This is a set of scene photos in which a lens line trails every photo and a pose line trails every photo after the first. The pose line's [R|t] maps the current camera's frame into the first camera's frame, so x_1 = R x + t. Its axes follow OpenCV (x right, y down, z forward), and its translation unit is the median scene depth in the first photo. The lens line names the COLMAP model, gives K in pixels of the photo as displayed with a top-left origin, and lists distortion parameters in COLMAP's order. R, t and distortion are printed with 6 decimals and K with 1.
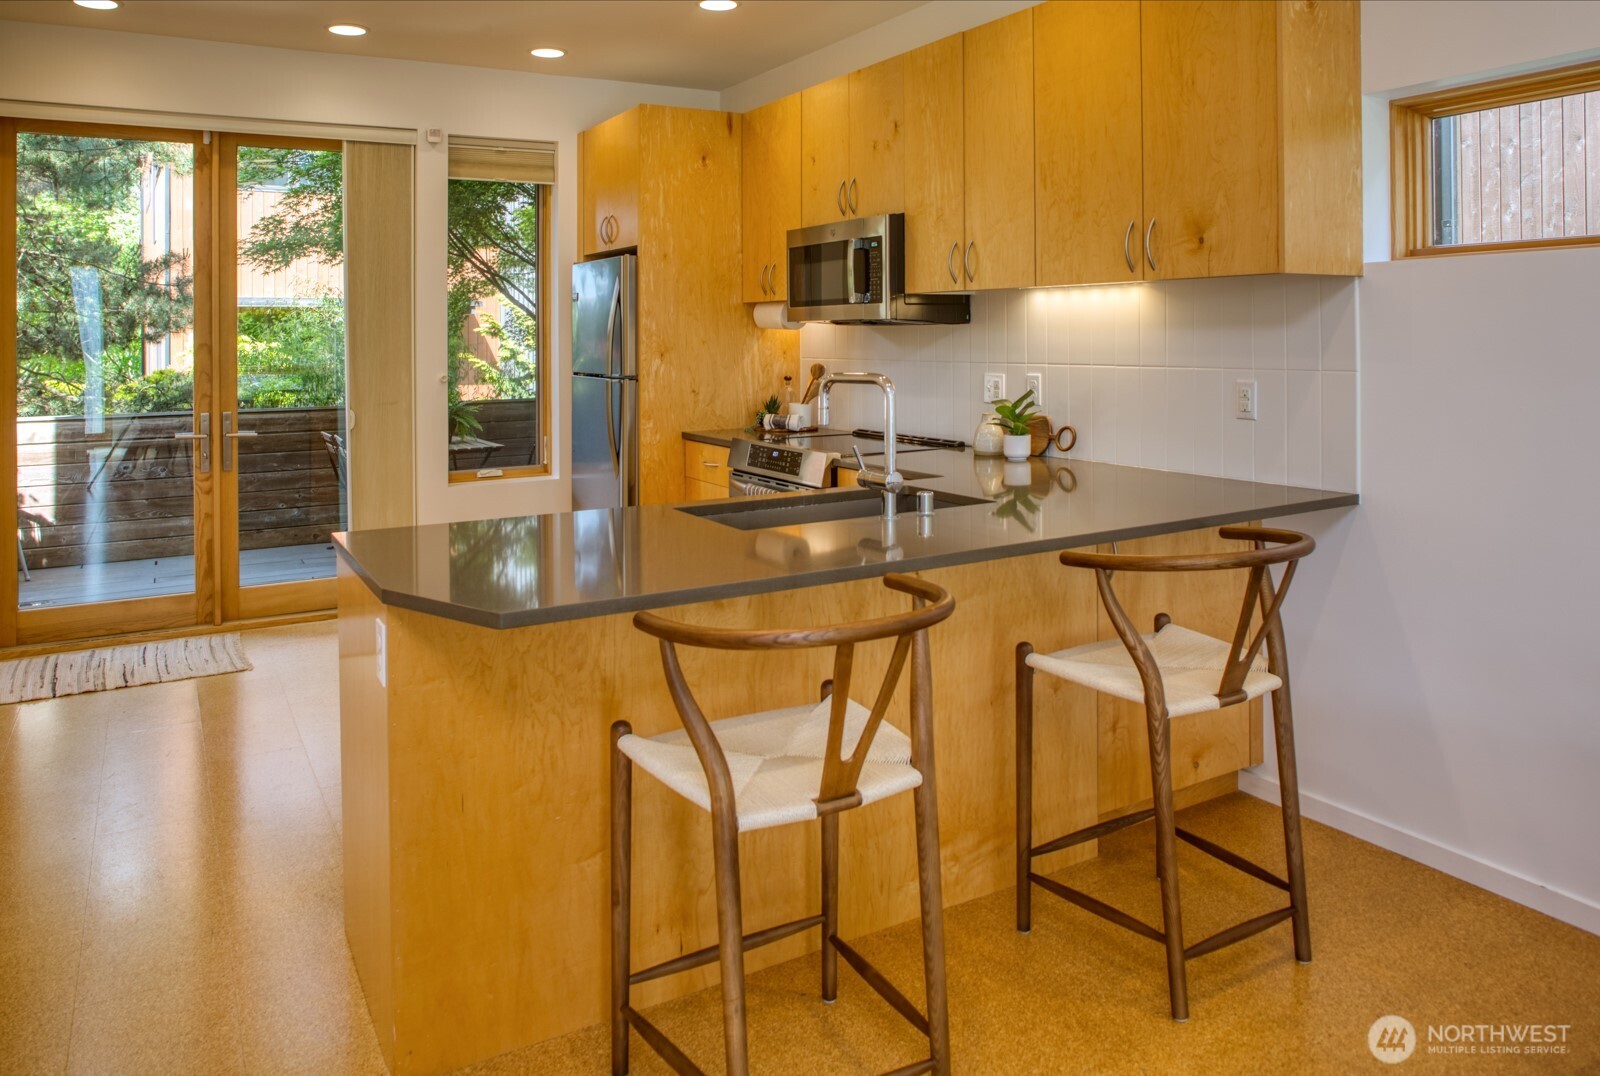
lens RADIAL K [[1106.6, 0, 797.5], [0, 1106.6, 324.3], [0, 0, 1]] dist [-0.037715, 0.004647]
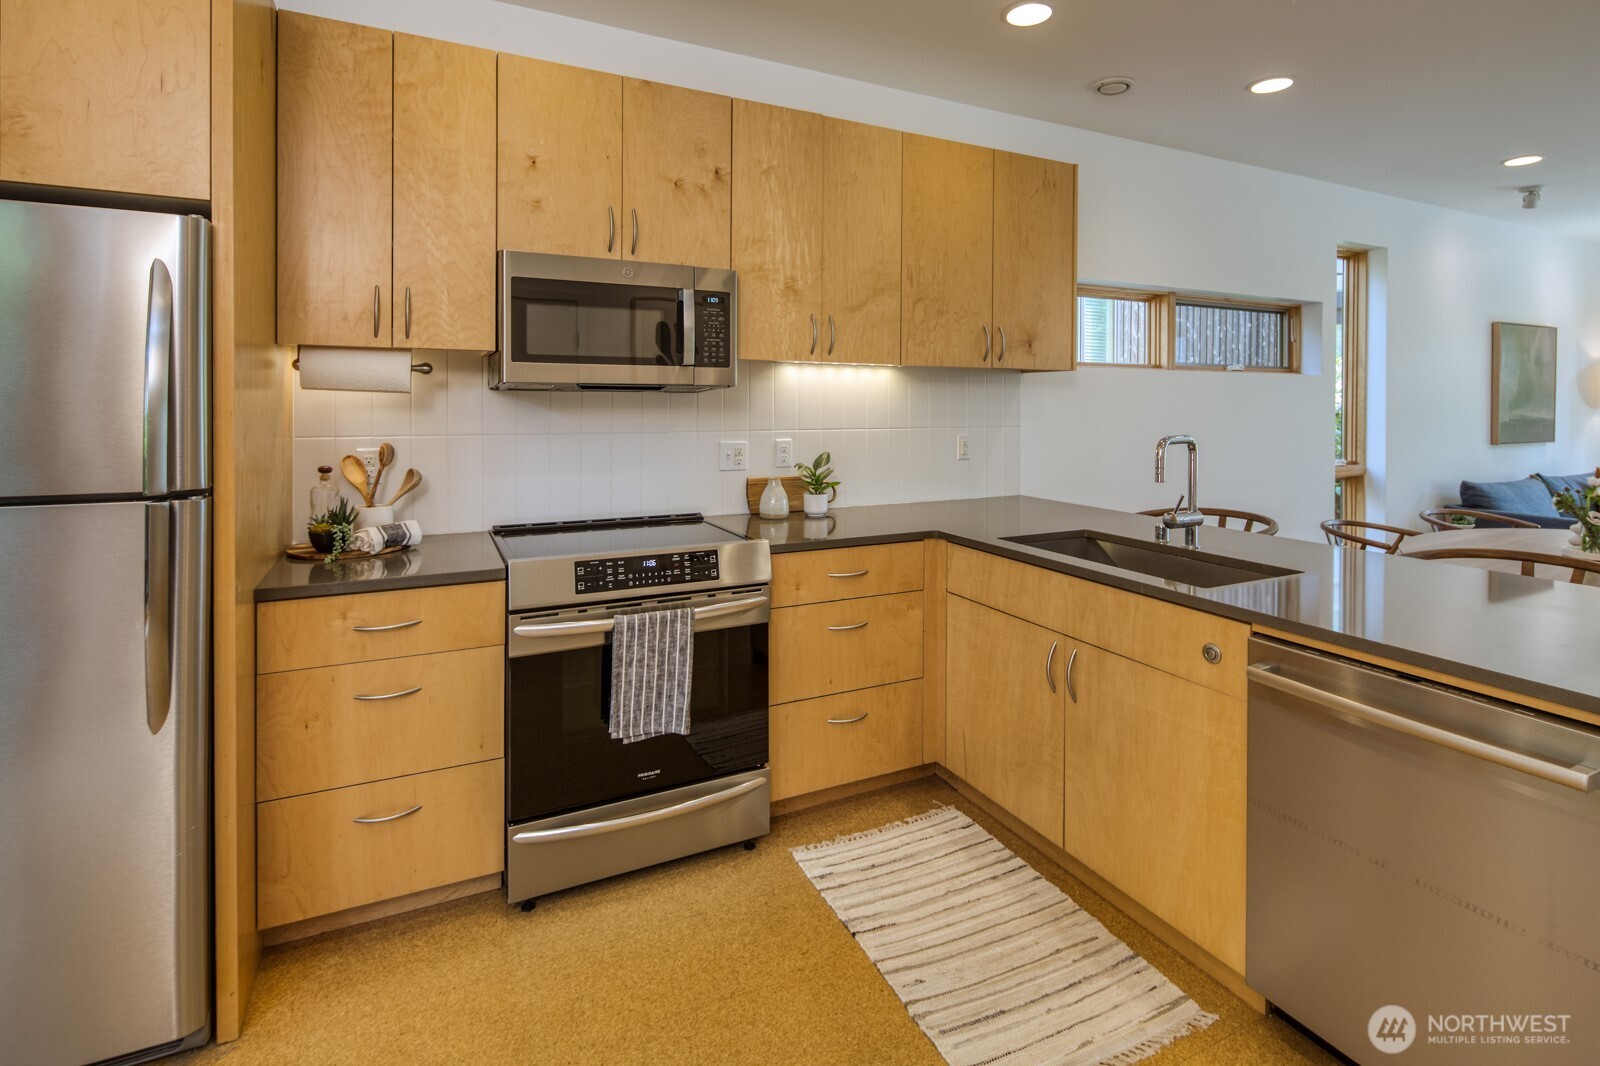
lens RADIAL K [[784.3, 0, 823.7], [0, 784.3, 401.4], [0, 0, 1]] dist [0.001632, 0.000008]
pose [[0.059382, 0.007178, 0.998210, -0.457995], [-0.015866, 0.999855, -0.006246, 0.008959], [-0.998109, -0.015467, 0.059488, 0.728655]]
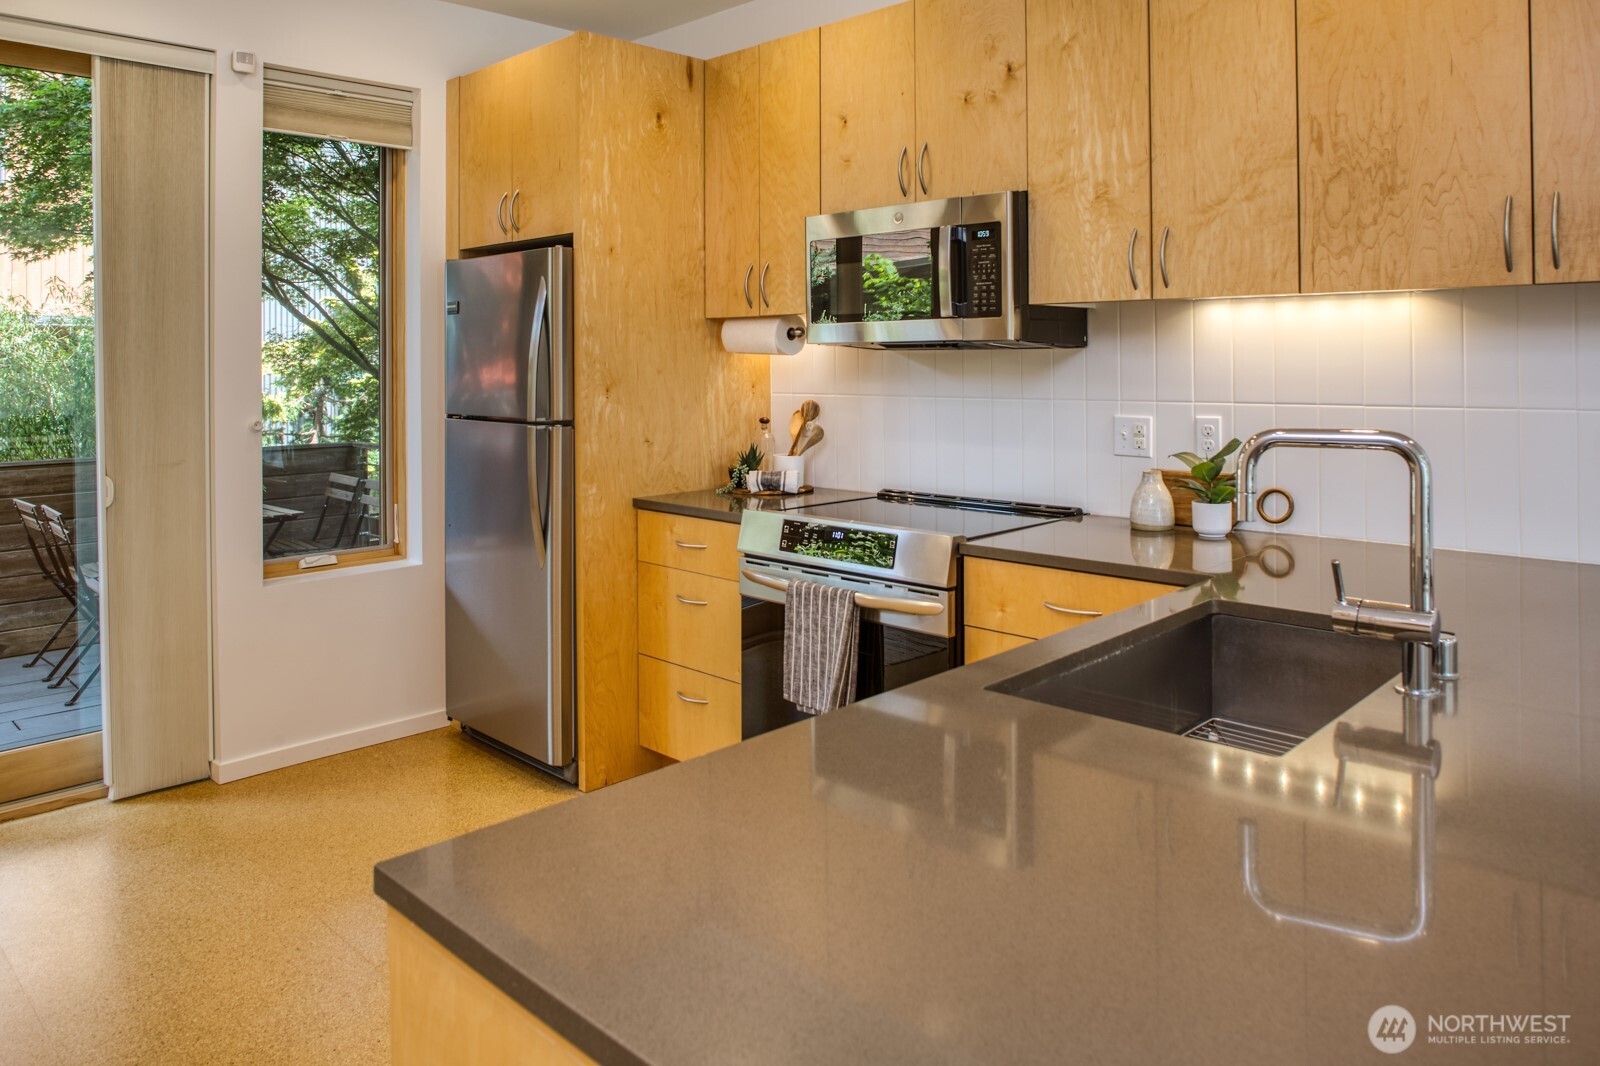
lens RADIAL K [[1094.8, 0, 797.6], [0, 1094.8, 361.3], [0, 0, 1]] dist [-0.063418, 0.050339]
pose [[0.964170, 0.003327, 0.265263, -0.191450], [-0.005310, 0.999963, 0.006759, 0.004062], [-0.265230, -0.007926, 0.964152, 0.299494]]
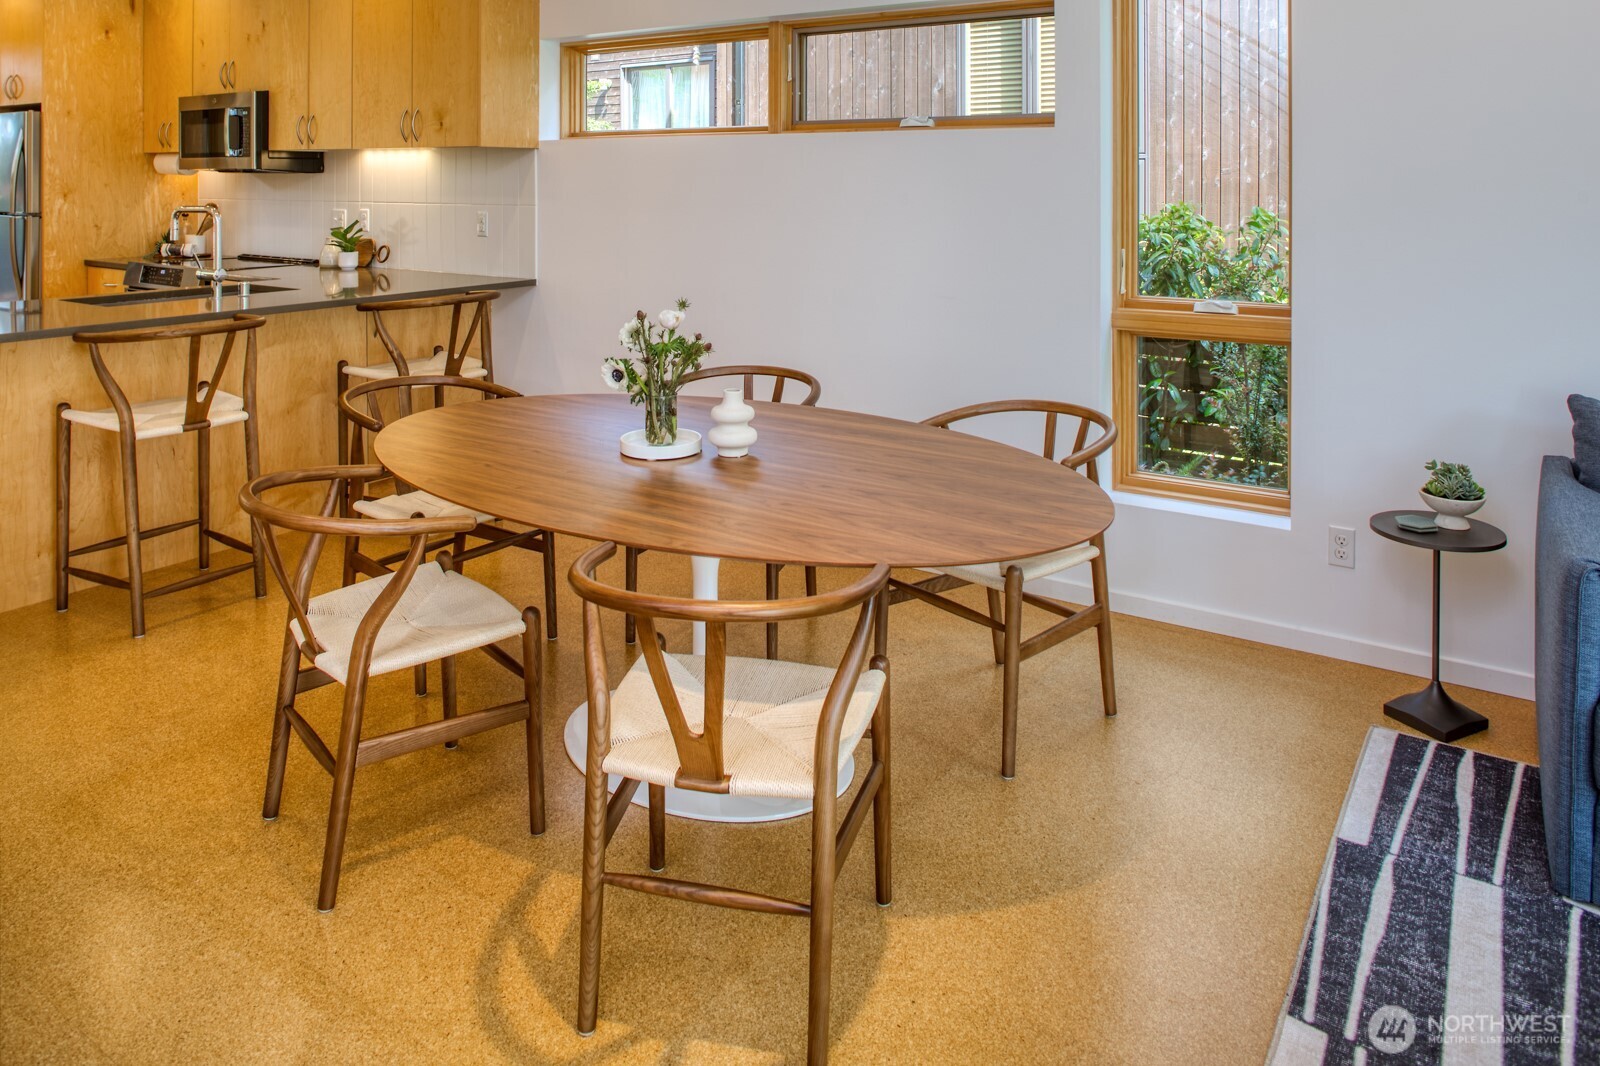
lens RADIAL K [[1116.5, 0, 797.0], [0, 1116.5, 188.7], [0, 0, 1]] dist [-0.070931, 0.051779]
pose [[0.901844, 0.005568, 0.432026, 0.080982], [-0.013225, 0.999804, 0.014720, -0.007581], [-0.431859, -0.018988, 0.901741, -0.408507]]
